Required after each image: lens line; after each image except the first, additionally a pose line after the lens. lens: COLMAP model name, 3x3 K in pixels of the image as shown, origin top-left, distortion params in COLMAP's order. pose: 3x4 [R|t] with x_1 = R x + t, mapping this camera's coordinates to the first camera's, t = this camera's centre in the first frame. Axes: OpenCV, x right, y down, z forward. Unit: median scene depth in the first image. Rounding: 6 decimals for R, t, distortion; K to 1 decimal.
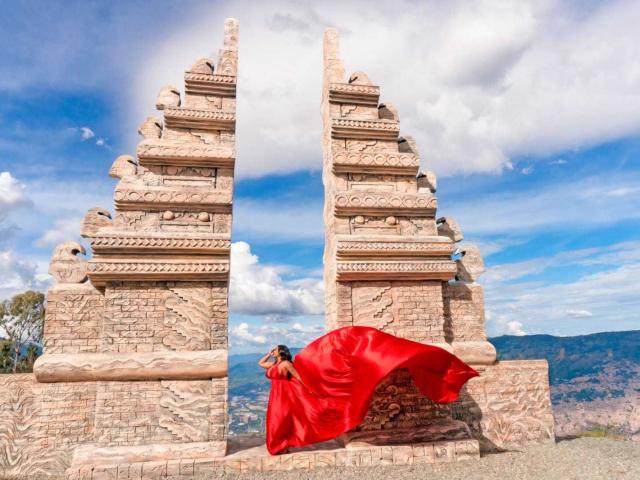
lens RADIAL K [[518.5, 0, 333.3], [0, 518.5, 228.7], [0, 0, 1]] dist [-0.024787, 0.001809]
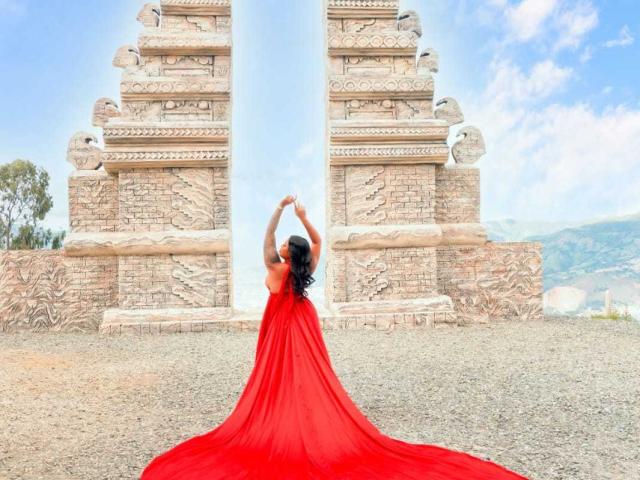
lens RADIAL K [[706.4, 0, 320.8], [0, 706.4, 202.0], [0, 0, 1]] dist [-0.005602, 0.000000]
pose [[0.993853, 0.001340, -0.110700, 0.152825], [0.019557, 0.982076, 0.187470, -0.099879], [0.108967, -0.188482, 0.976013, -0.430376]]
